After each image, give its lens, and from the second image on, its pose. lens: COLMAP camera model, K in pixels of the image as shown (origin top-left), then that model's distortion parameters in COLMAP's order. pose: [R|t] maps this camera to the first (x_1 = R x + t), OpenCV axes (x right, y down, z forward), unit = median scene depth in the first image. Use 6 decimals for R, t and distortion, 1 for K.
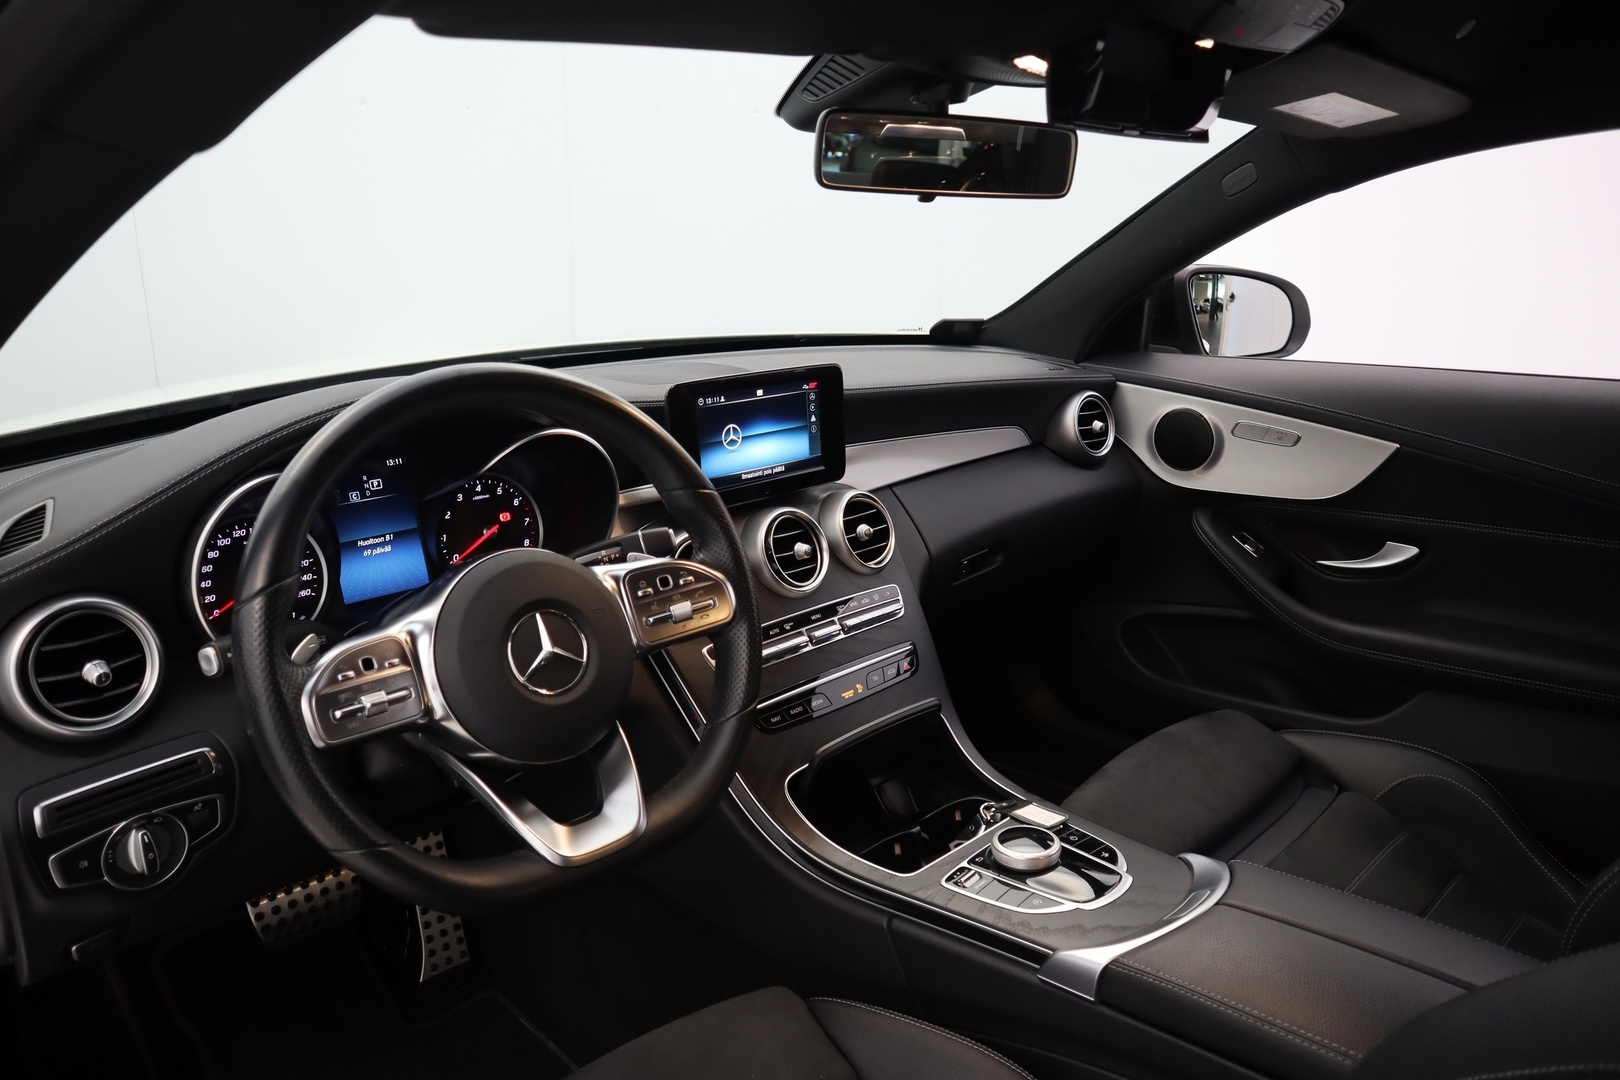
lens RADIAL K [[1178.8, 0, 874.9], [0, 1178.8, 514.4], [0, 0, 1]] dist [-0.089119, -0.001176]
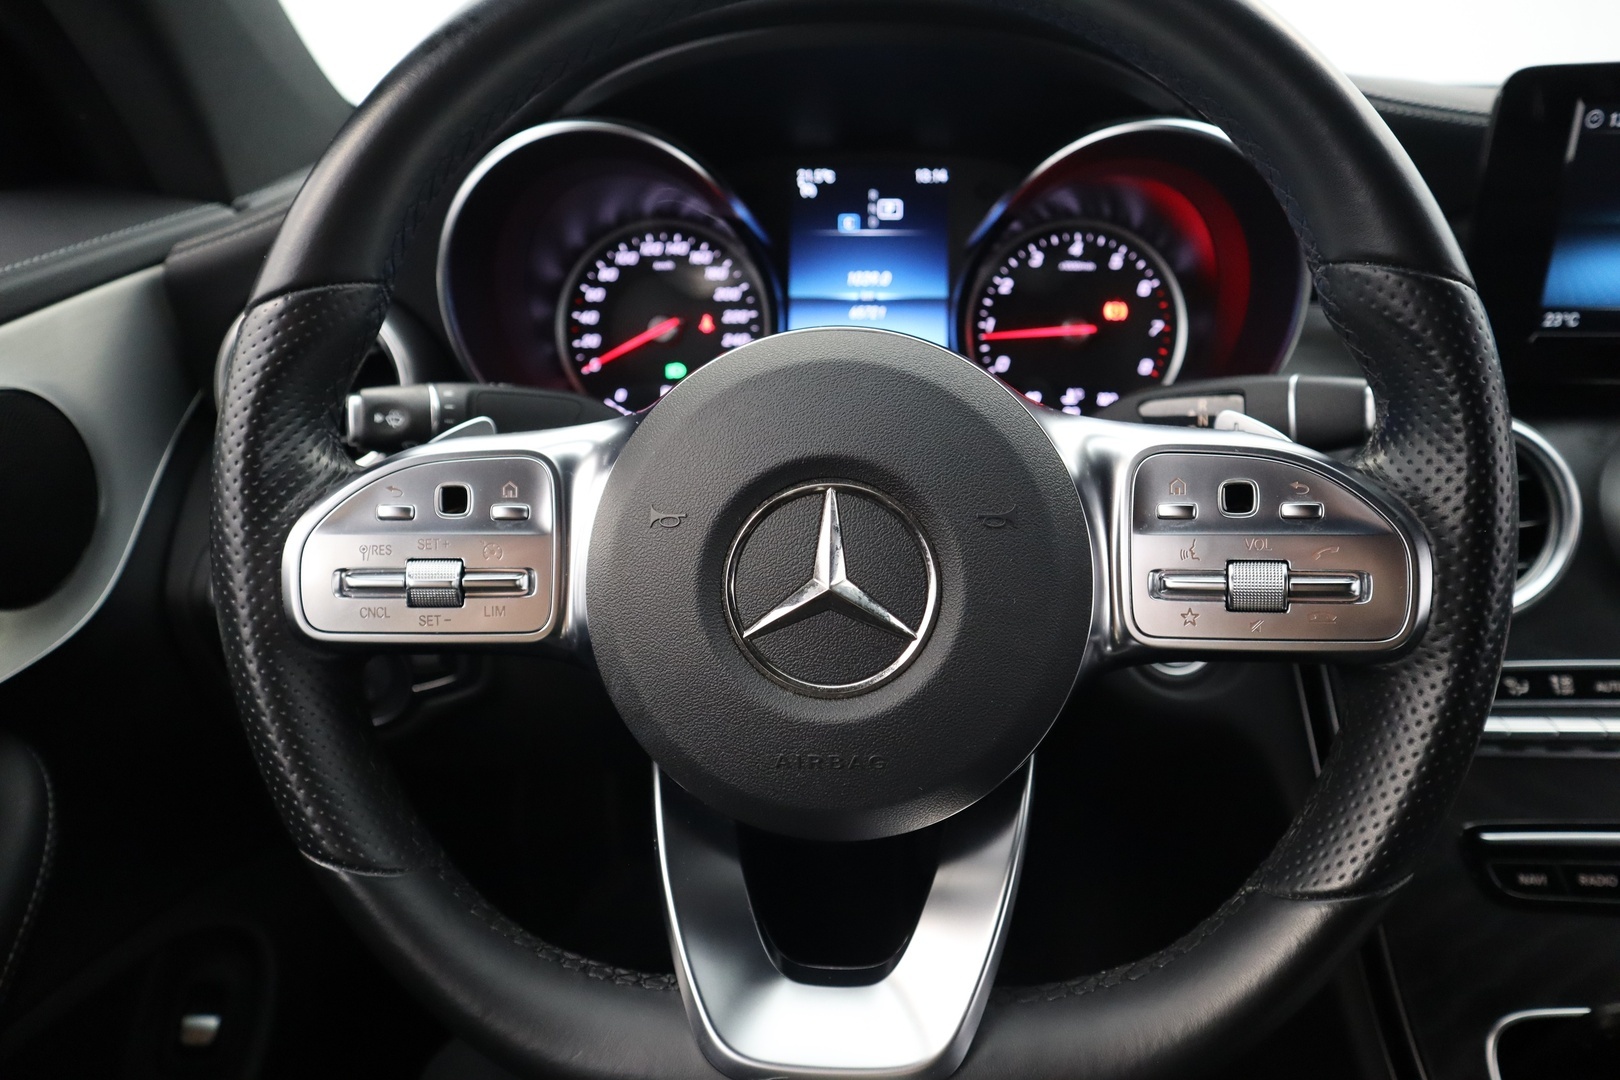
lens RADIAL K [[1208.8, 0, 782.0], [0, 1208.8, 536.7], [0, 0, 1]] dist [-0.078052, 0.002158]
pose [[0.639688, 0.288704, -0.712355, 0.009111], [-0.180215, 0.957280, 0.226136, 0.004324], [0.747209, -0.016279, 0.664389, 0.491677]]
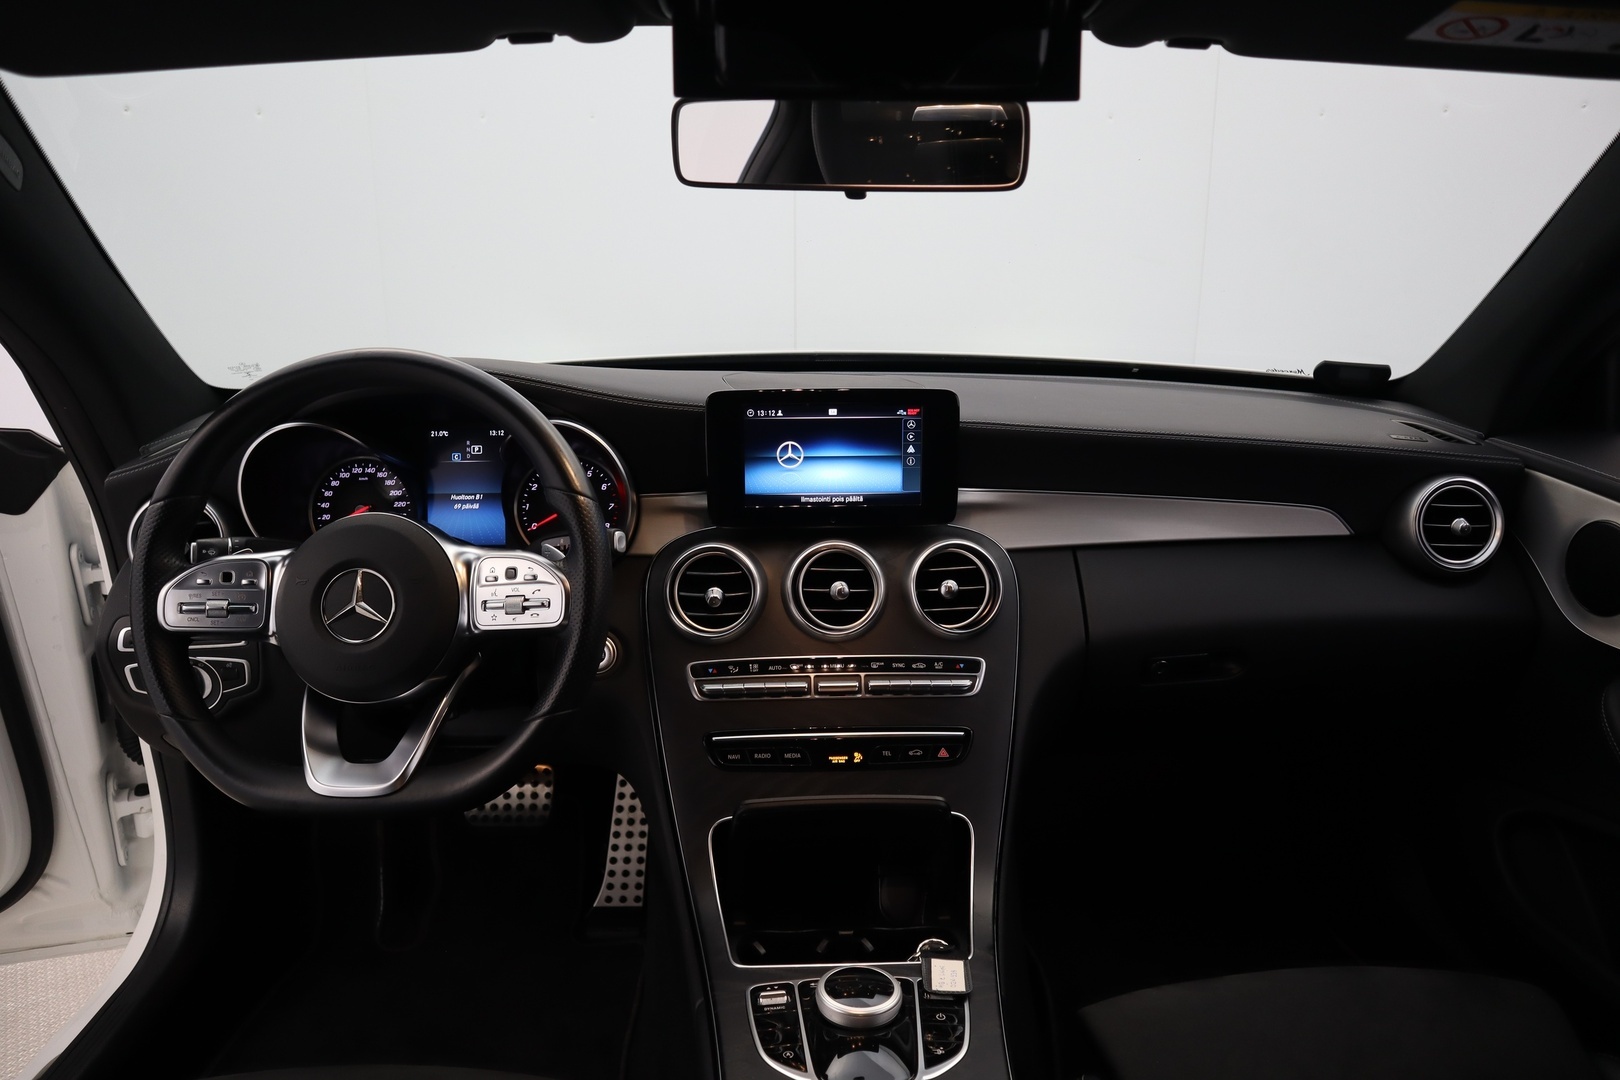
lens RADIAL K [[1208.8, 0, 782.0], [0, 1208.8, 536.7], [0, 0, 1]] dist [-0.078052, 0.002158]
pose [[0.698303, 0.174780, -0.694136, 0.557574], [-0.173601, 0.982132, 0.072654, -0.071304], [0.694432, 0.069768, 0.716168, 0.314802]]
